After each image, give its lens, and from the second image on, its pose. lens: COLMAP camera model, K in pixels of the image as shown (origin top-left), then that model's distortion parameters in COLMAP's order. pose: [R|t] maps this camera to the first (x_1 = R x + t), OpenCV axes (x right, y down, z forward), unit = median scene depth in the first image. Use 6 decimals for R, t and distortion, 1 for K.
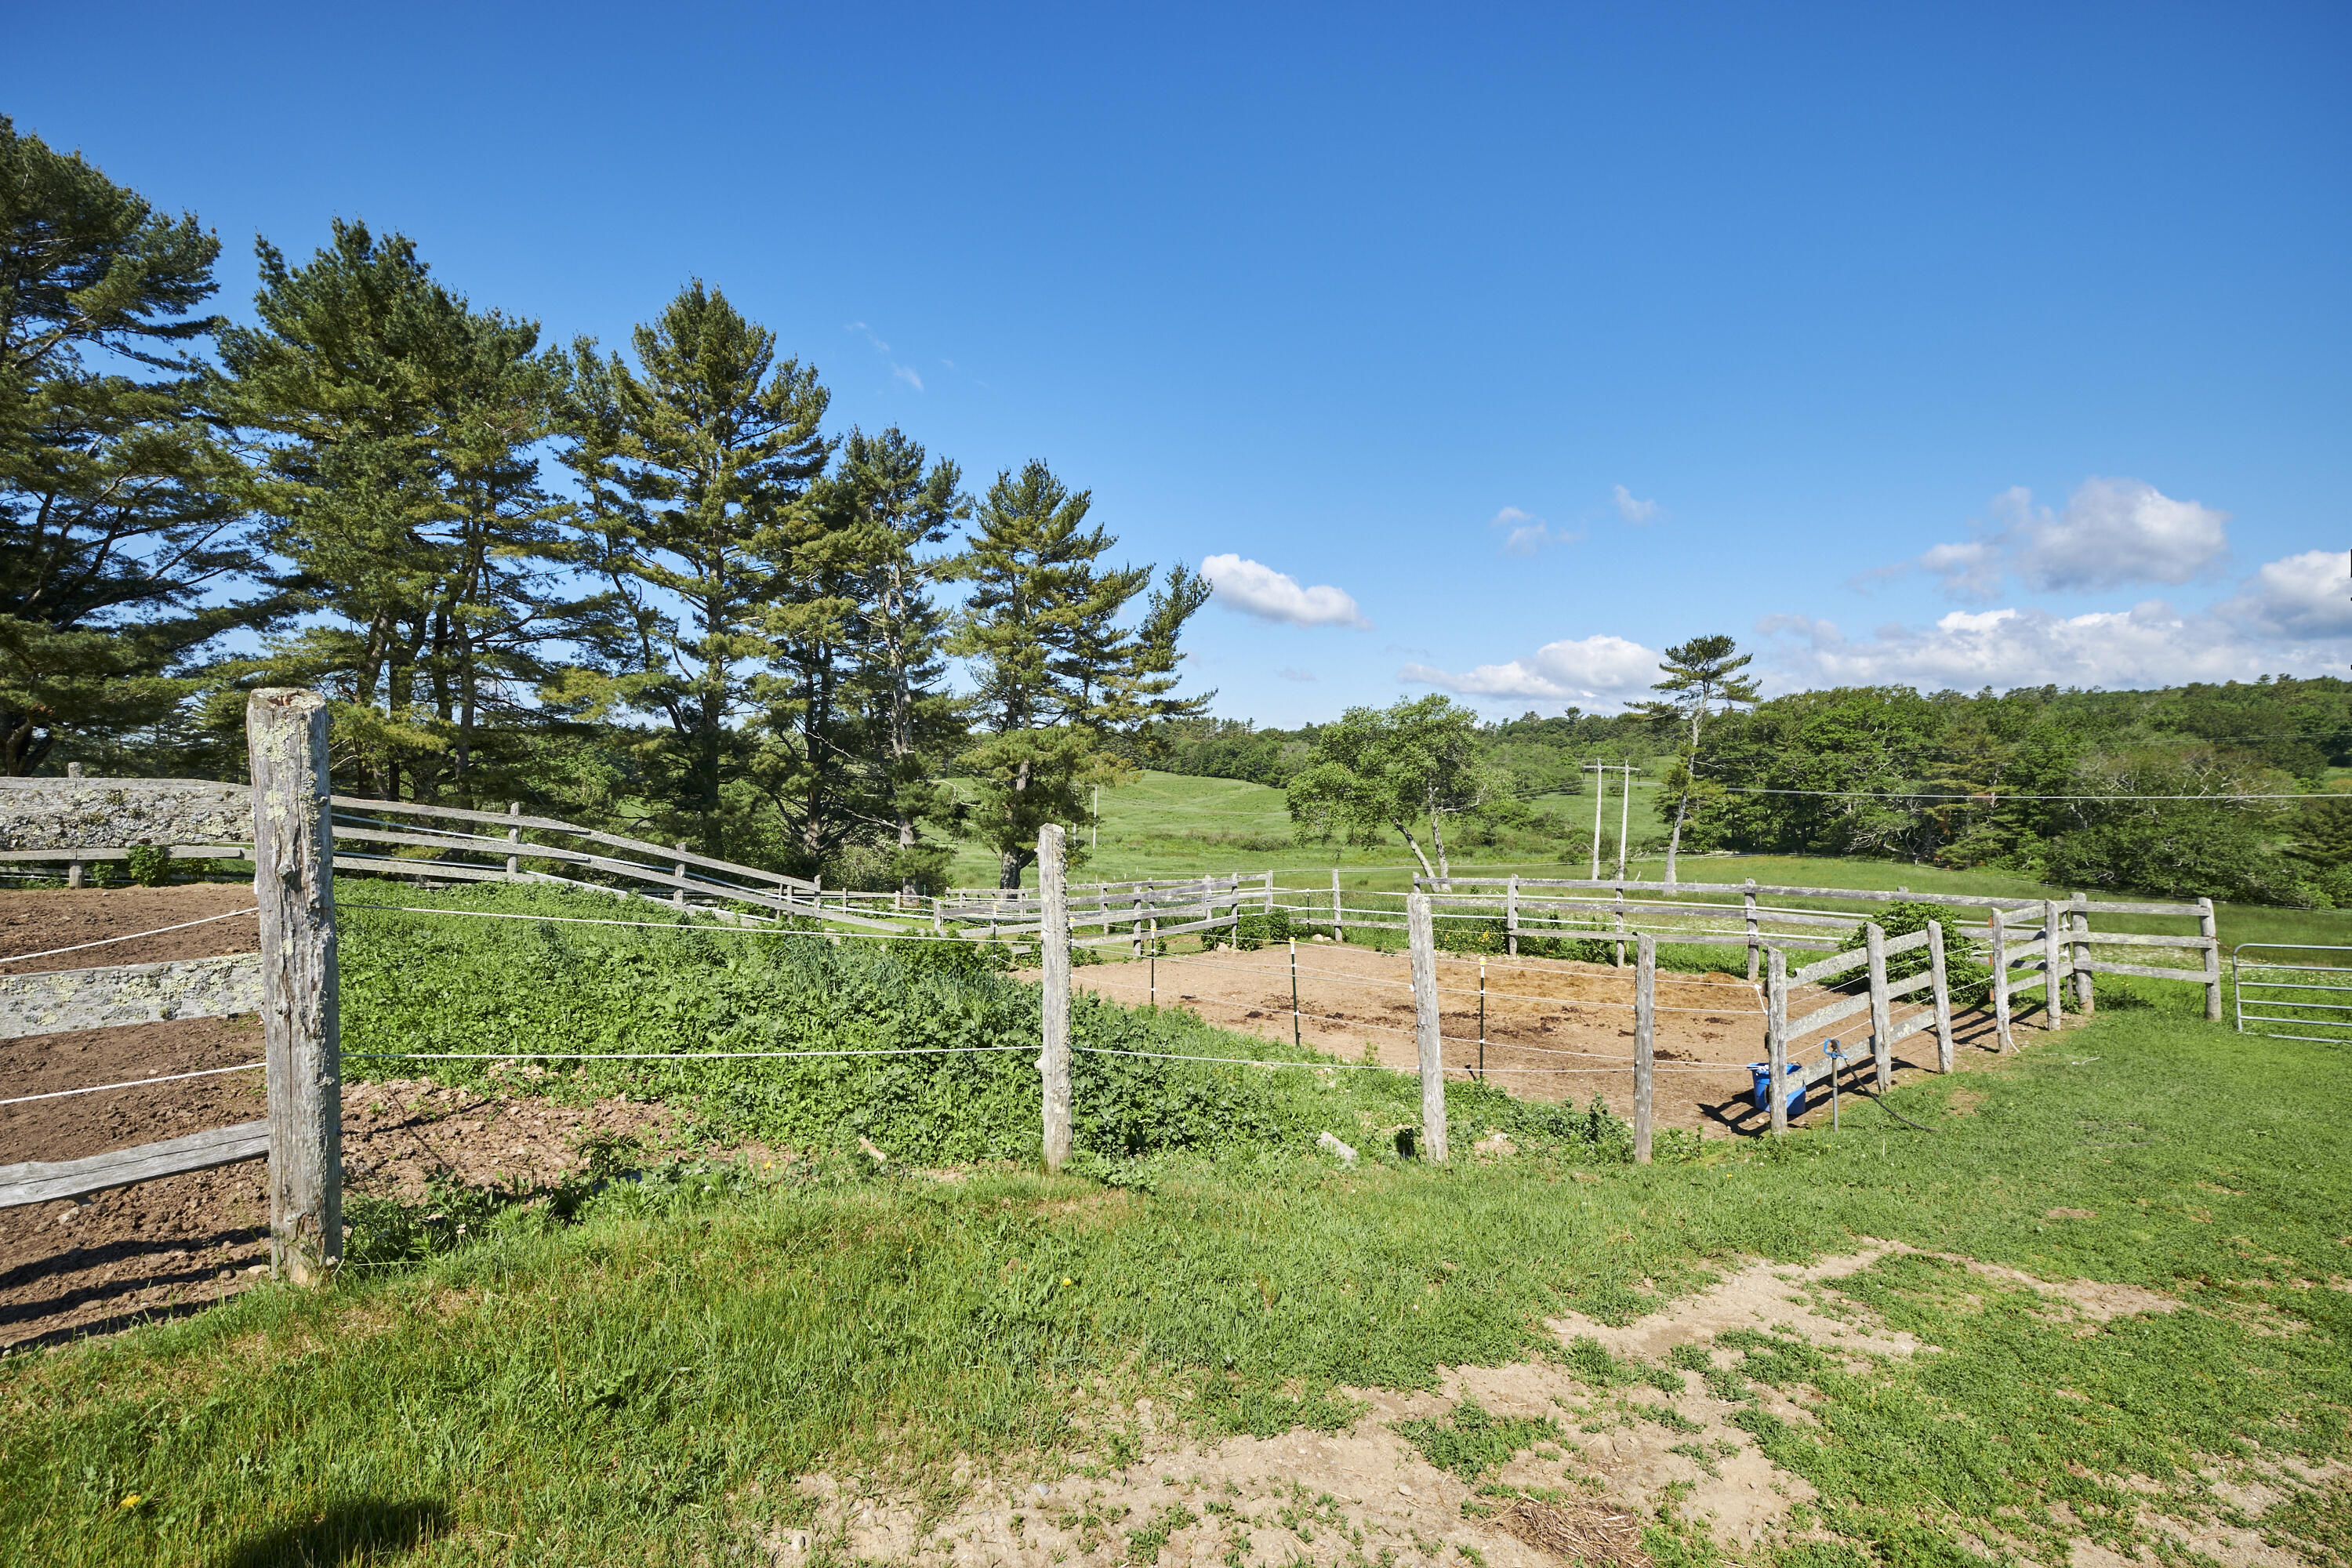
lens RADIAL K [[1039.1, 0, 1175.4], [0, 1039.1, 777.2], [0, 0, 1]] dist [0.000316, 0.000063]
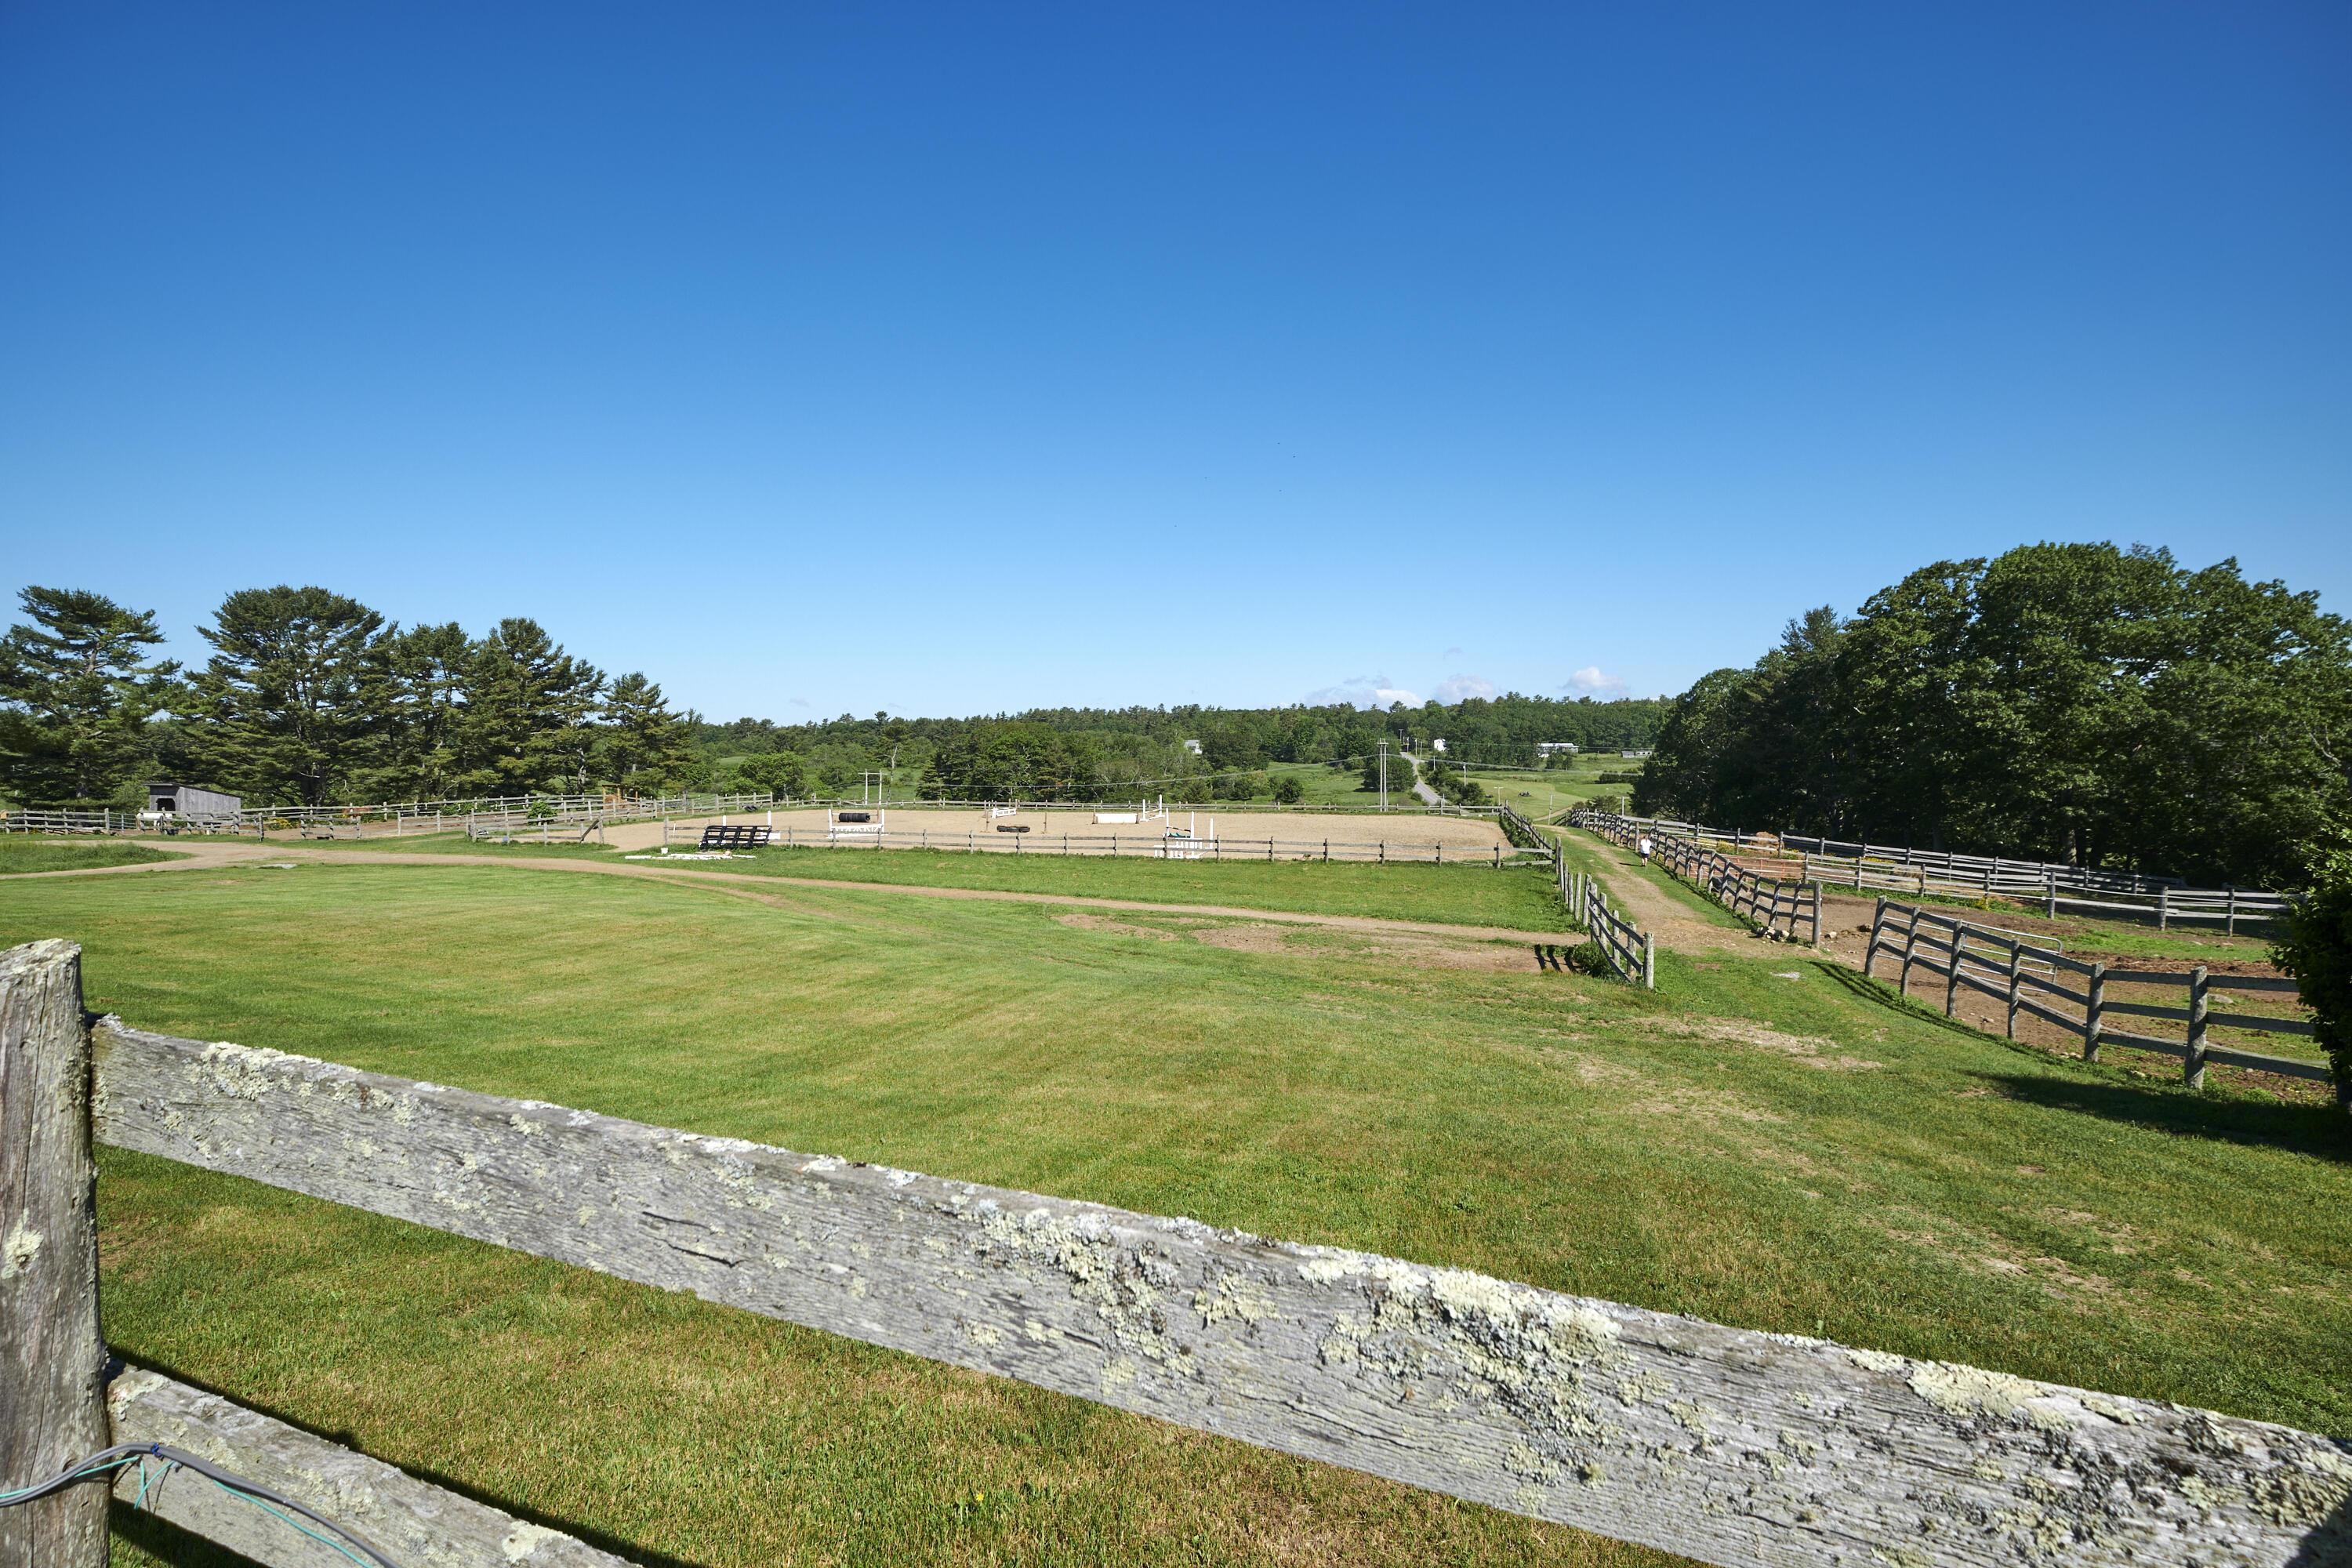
lens RADIAL K [[1041.6, 0, 1182.2], [0, 1041.6, 778.8], [0, 0, 1]] dist [0.005988, 0.000761]
pose [[0.805754, -0.011932, 0.592131, -0.192428], [0.004521, 0.999892, 0.013997, -0.017008], [-0.592234, -0.008601, 0.805720, -0.658355]]
